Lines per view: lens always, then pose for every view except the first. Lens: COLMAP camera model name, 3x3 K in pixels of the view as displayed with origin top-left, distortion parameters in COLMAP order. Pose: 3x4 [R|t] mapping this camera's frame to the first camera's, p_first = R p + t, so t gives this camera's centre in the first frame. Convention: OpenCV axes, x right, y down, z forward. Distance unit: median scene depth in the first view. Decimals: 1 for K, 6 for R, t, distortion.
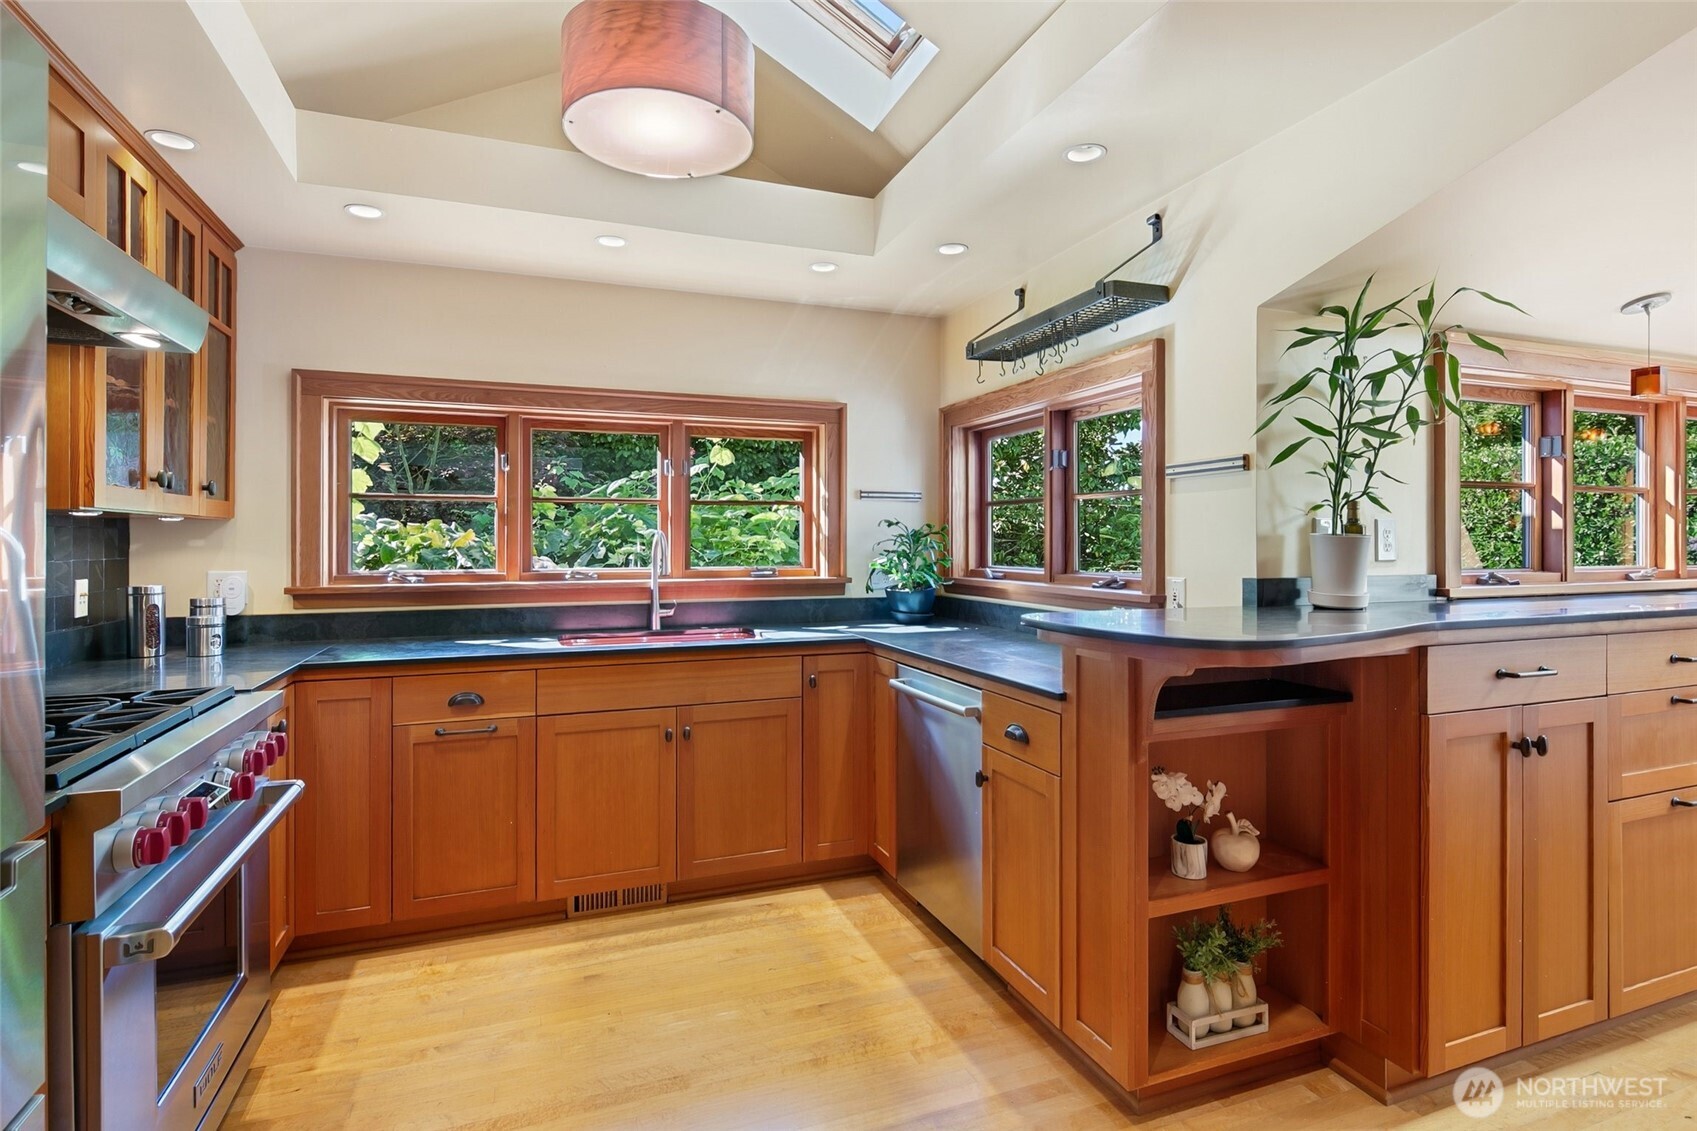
lens RADIAL K [[825.1, 0, 839.2], [0, 825.1, 555.1], [0, 0, 1]] dist [0.005559, -0.004086]
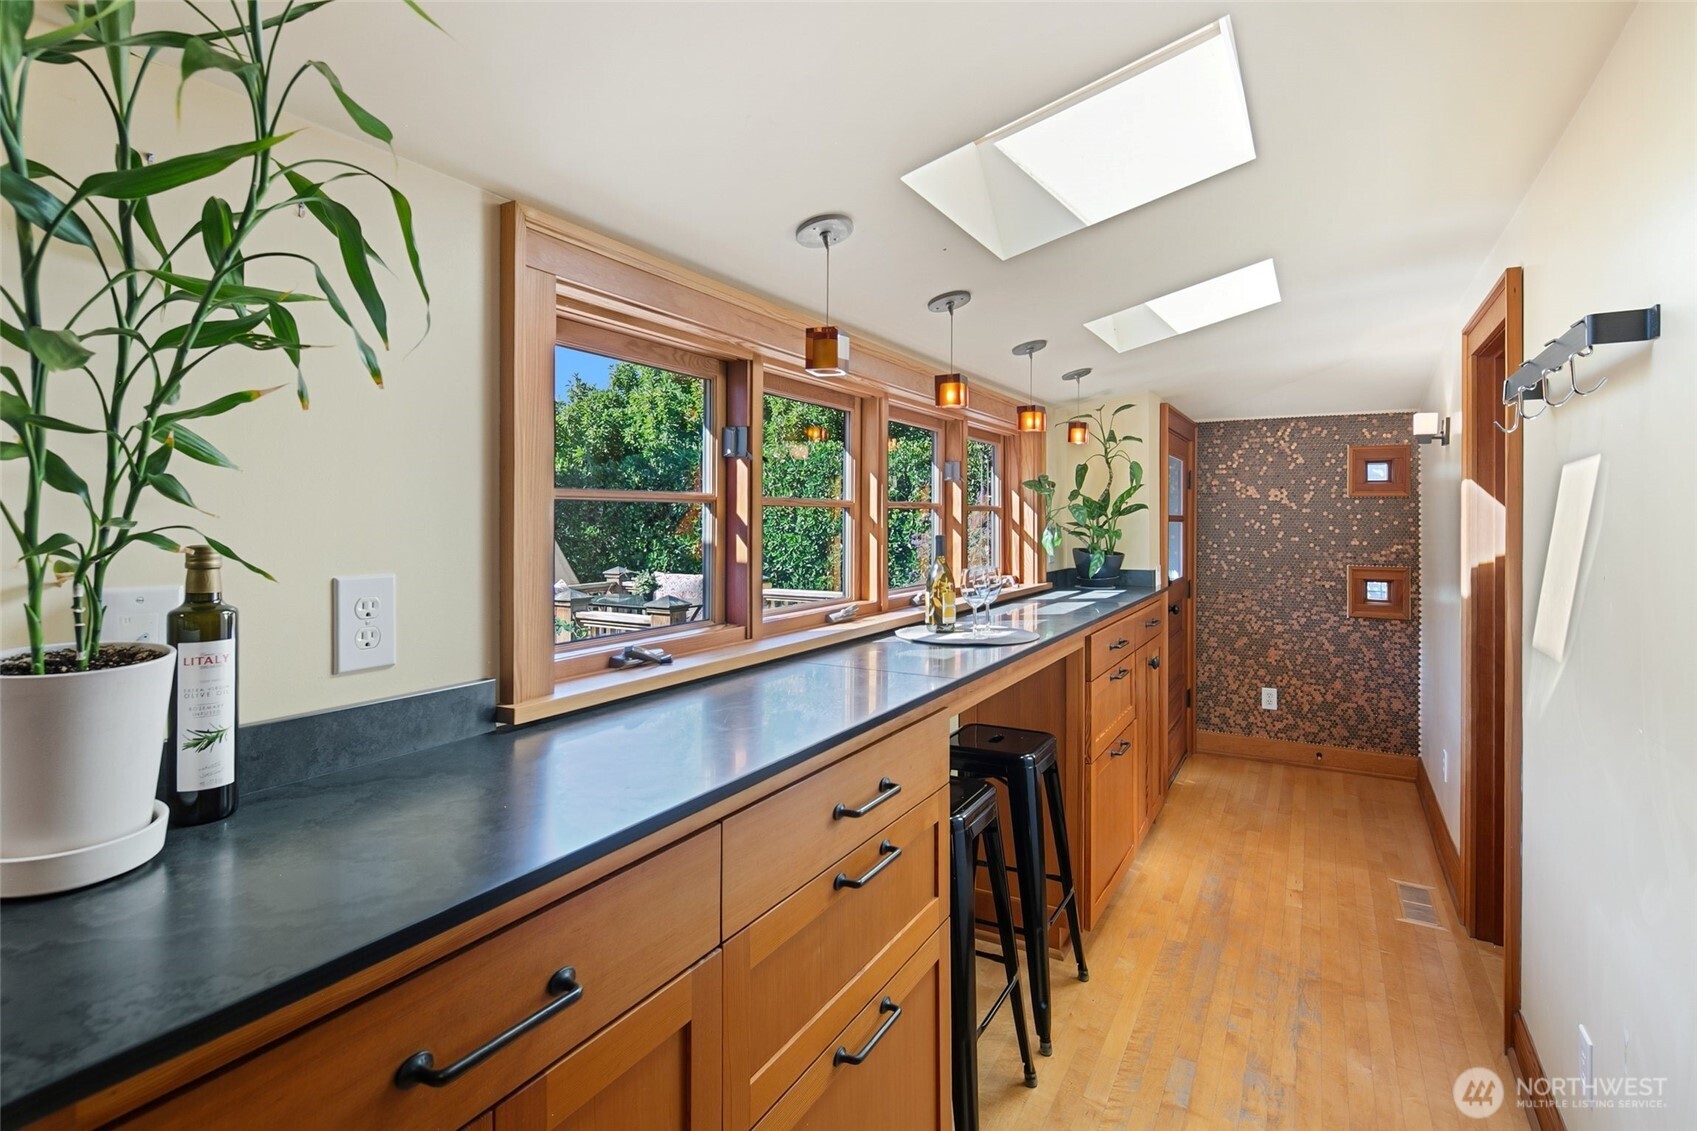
lens RADIAL K [[825.1, 0, 829.8], [0, 825.1, 520.1], [0, 0, 1]] dist [0.005559, -0.004086]
pose [[0.777111, 0.001996, 0.629360, 0.457470], [0.004741, 0.999948, -0.009026, -0.055621], [-0.629345, 0.009998, 0.777062, 0.390639]]
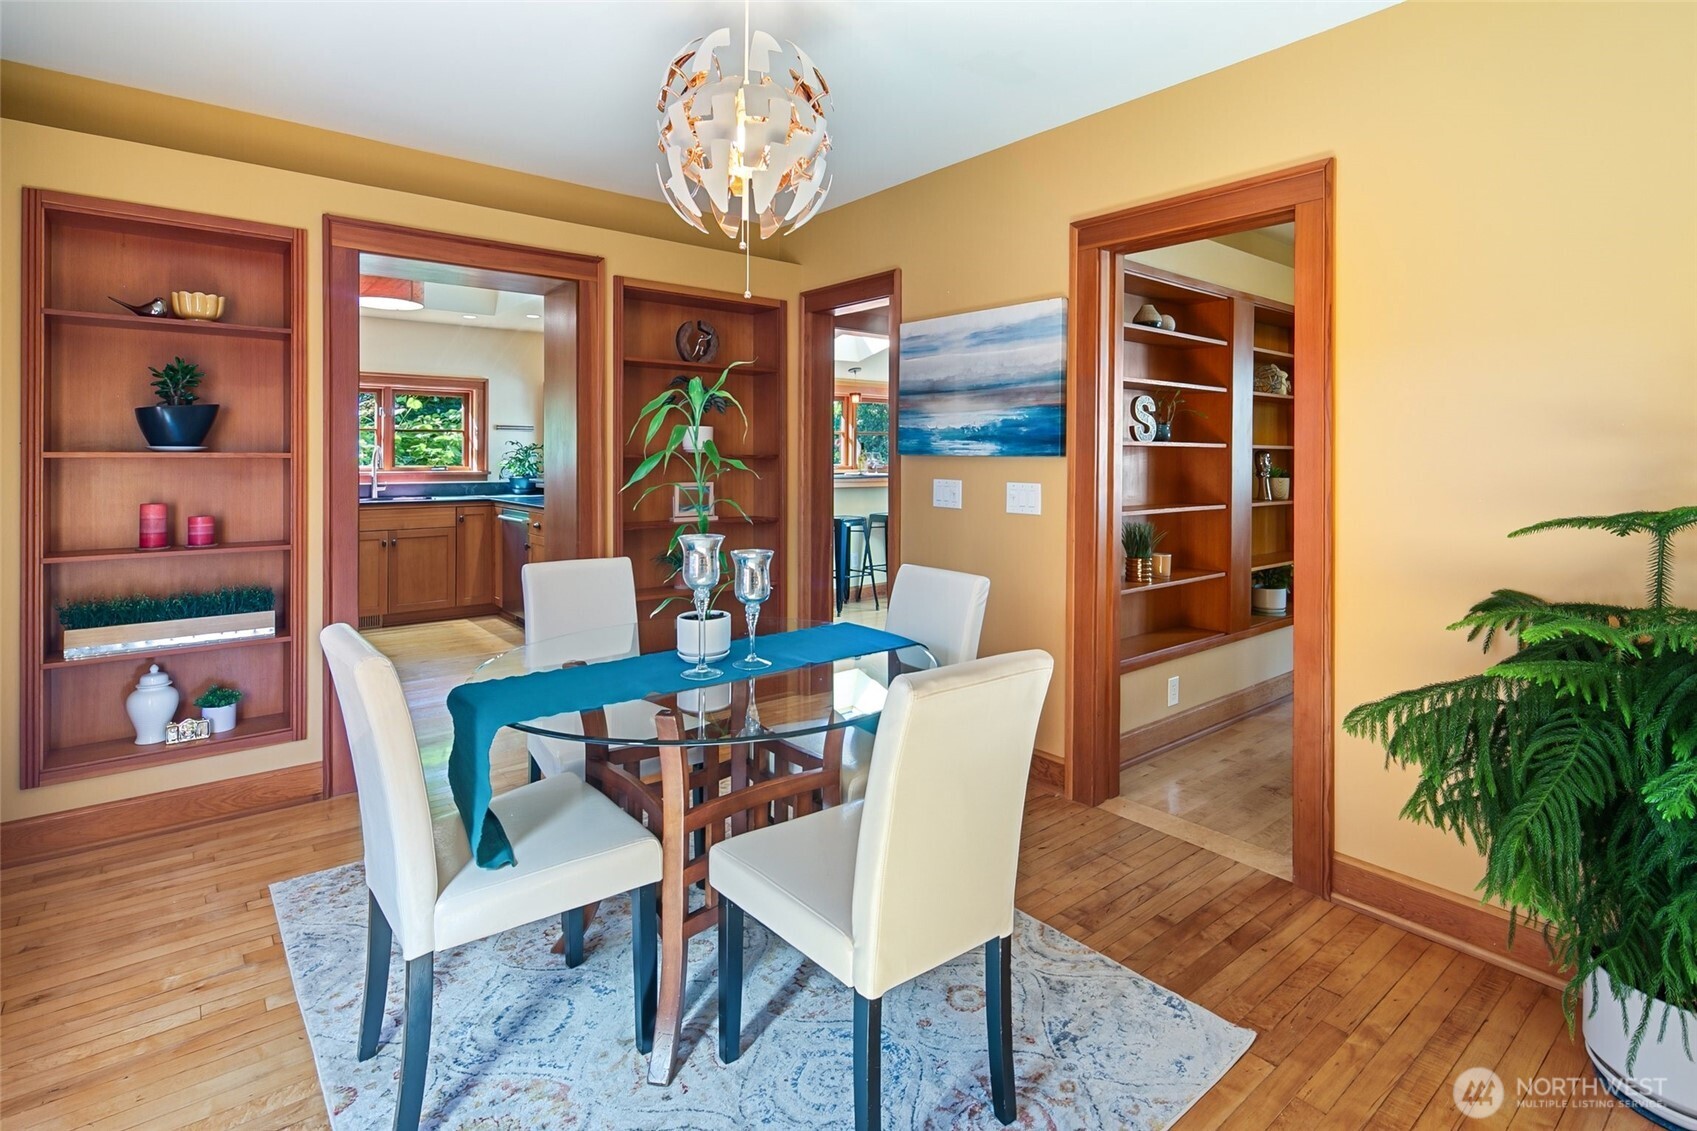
lens RADIAL K [[825.1, 0, 843.6], [0, 825.1, 475.7], [0, 0, 1]] dist [0.005559, -0.004086]
pose [[0.947240, 0.000601, 0.320524, 0.233962], [-0.003368, 0.999962, 0.008077, 0.025189], [-0.320507, -0.008730, 0.947206, -1.409893]]
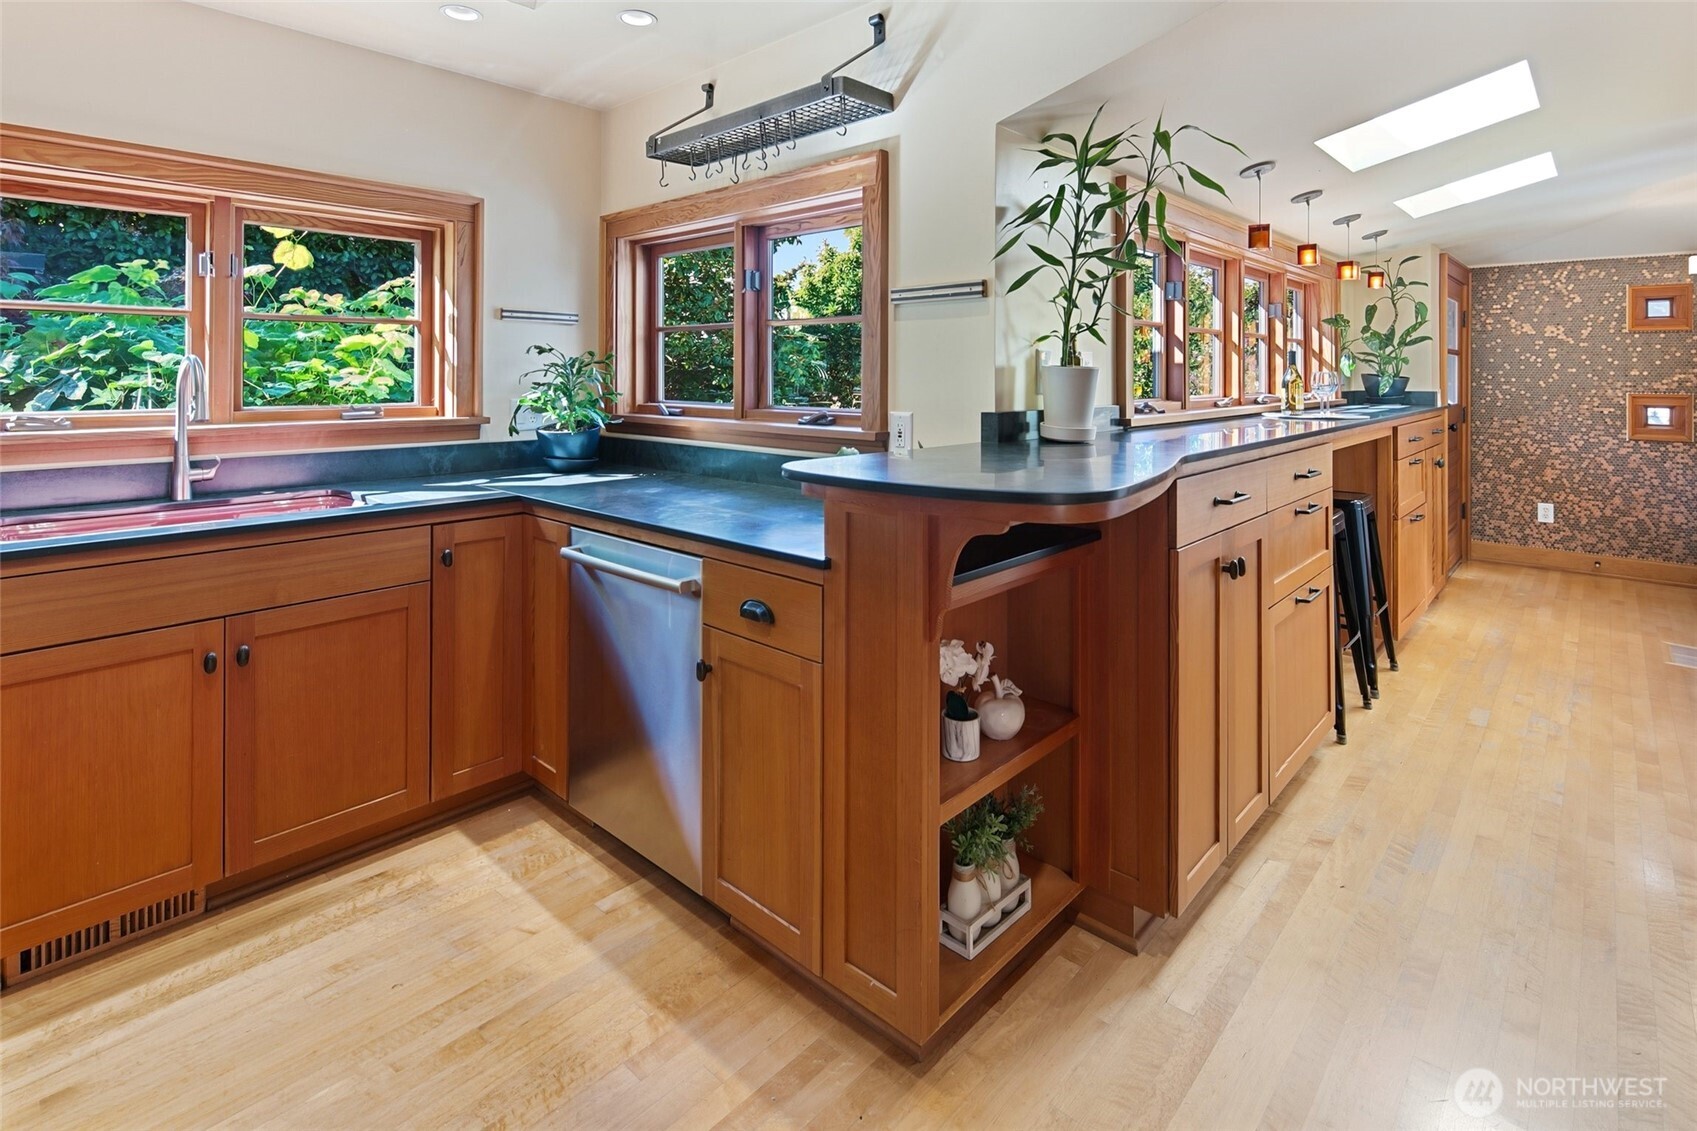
lens RADIAL K [[825.1, 0, 840.9], [0, 825.1, 375.3], [0, 0, 1]] dist [0.005559, -0.004086]
pose [[0.893394, 0.001734, 0.449270, -0.053948], [0.004347, 0.999912, -0.012504, -0.002325], [-0.449252, 0.013124, 0.893309, 0.179729]]
